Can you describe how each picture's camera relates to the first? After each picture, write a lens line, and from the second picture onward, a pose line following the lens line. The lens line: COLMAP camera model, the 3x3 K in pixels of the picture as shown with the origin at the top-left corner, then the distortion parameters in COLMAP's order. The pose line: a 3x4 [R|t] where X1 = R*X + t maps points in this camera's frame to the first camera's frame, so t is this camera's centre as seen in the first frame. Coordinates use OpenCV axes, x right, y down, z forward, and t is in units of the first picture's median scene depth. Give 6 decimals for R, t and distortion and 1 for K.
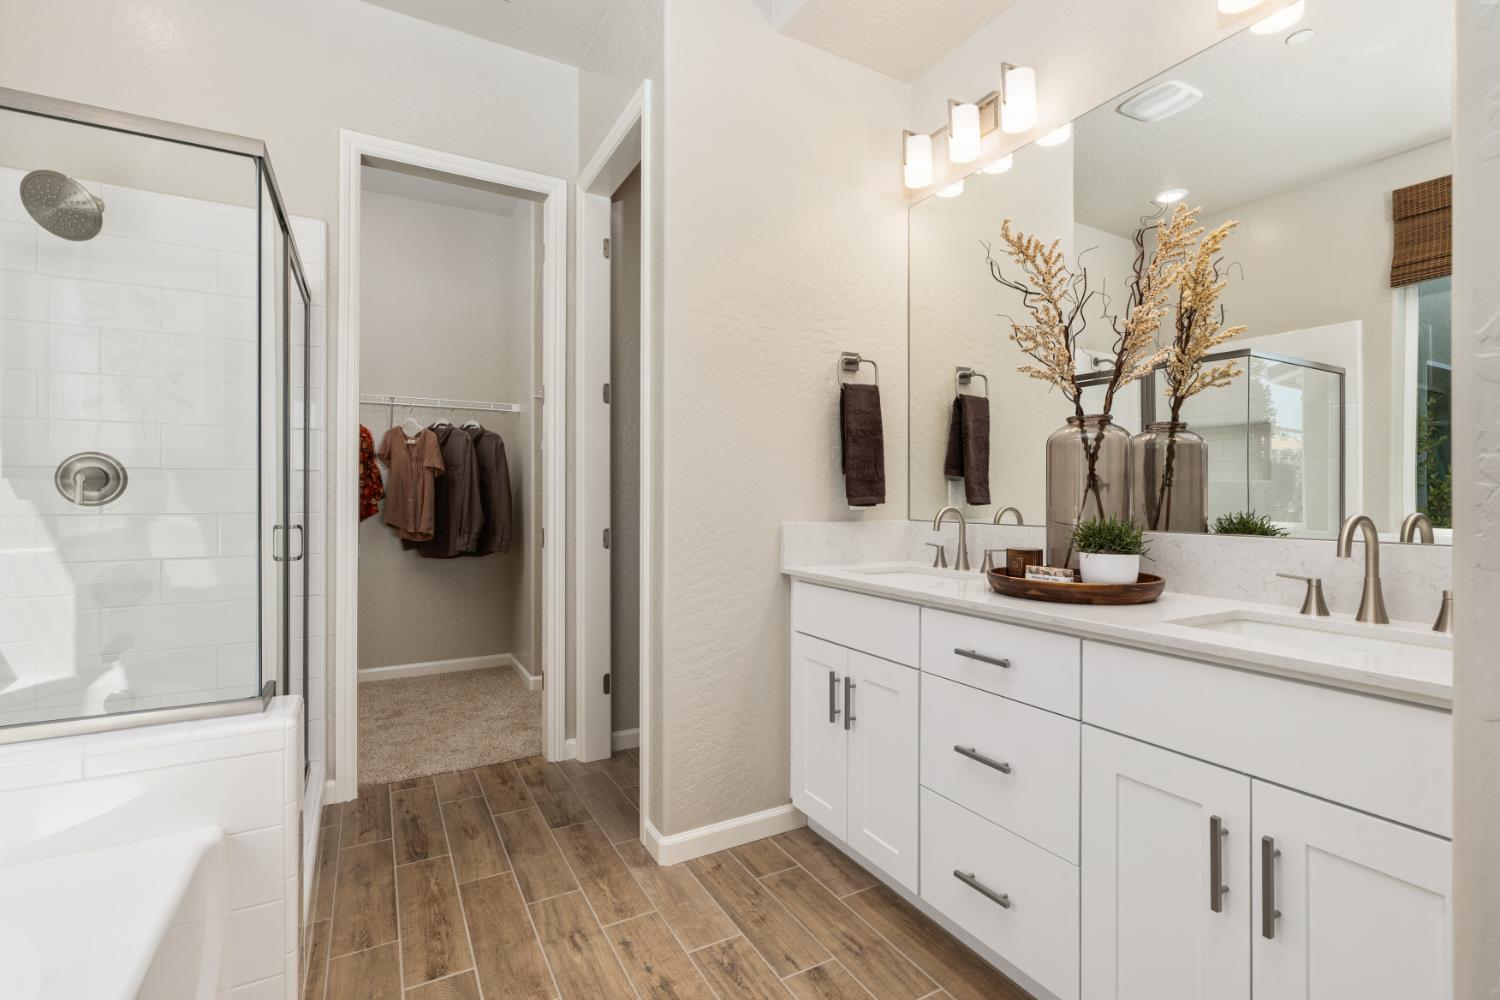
lens RADIAL K [[688.5, 0, 751.7], [0, 688.5, 507.0], [0, 0, 1]] dist [-0.003559, 0.000066]
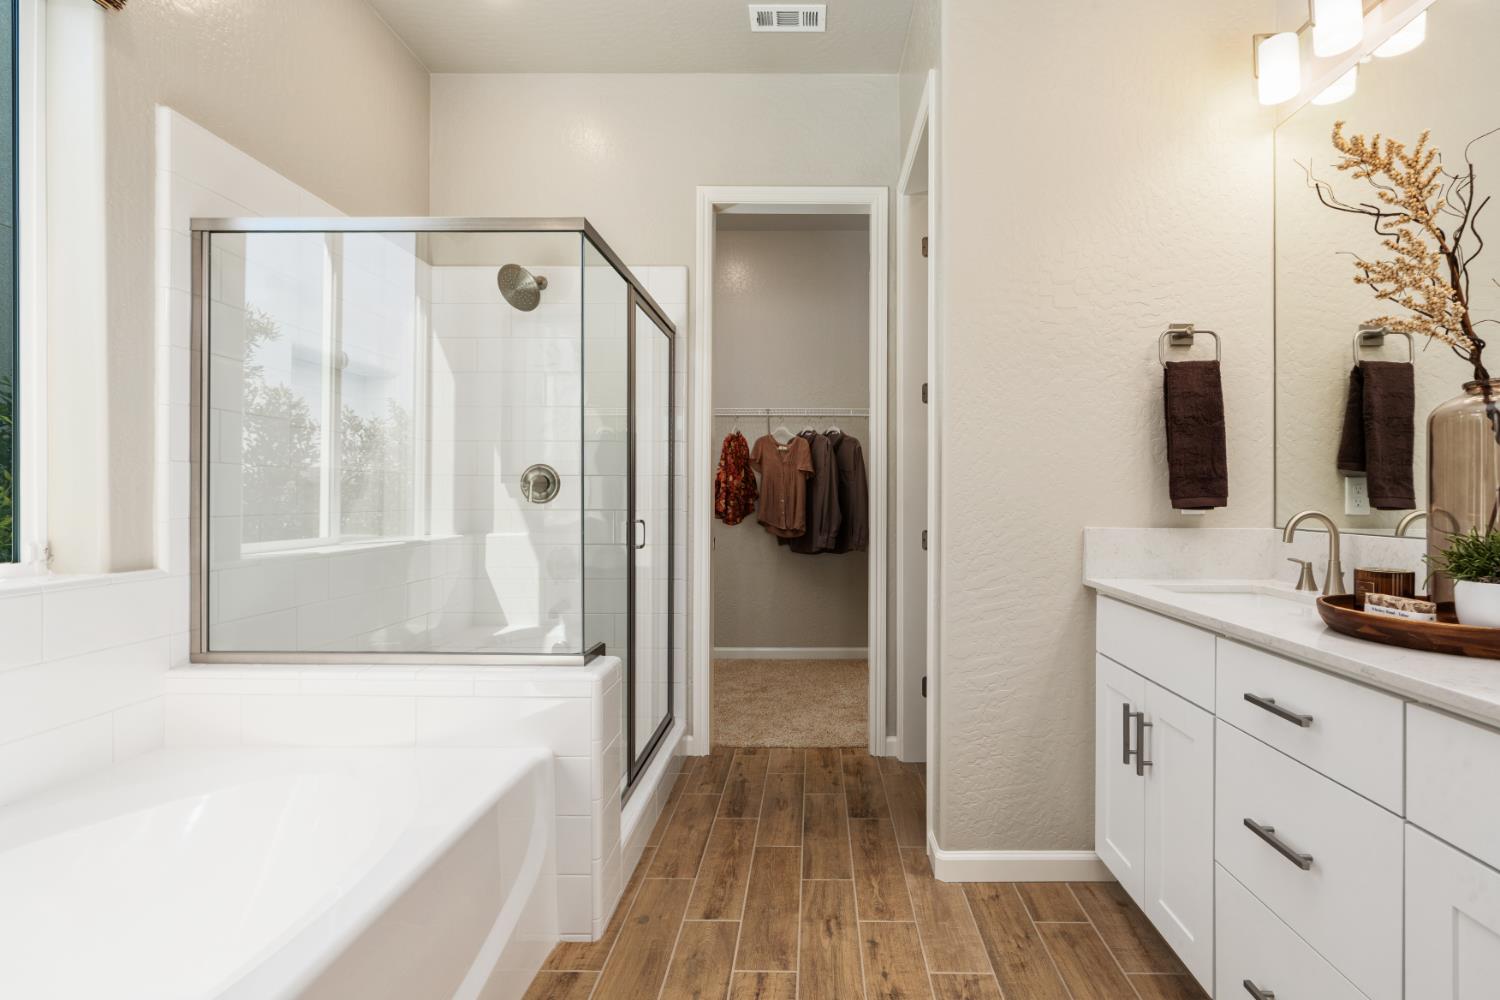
lens RADIAL K [[690.1, 0, 752.9], [0, 690.1, 506.1], [0, 0, 1]] dist [-0.011179, 0.006358]
pose [[0.867322, 0.009053, -0.497665, 0.133376], [-0.010681, 0.999943, -0.000425, 0.000509], [0.497633, 0.005684, 0.867369, 0.034219]]
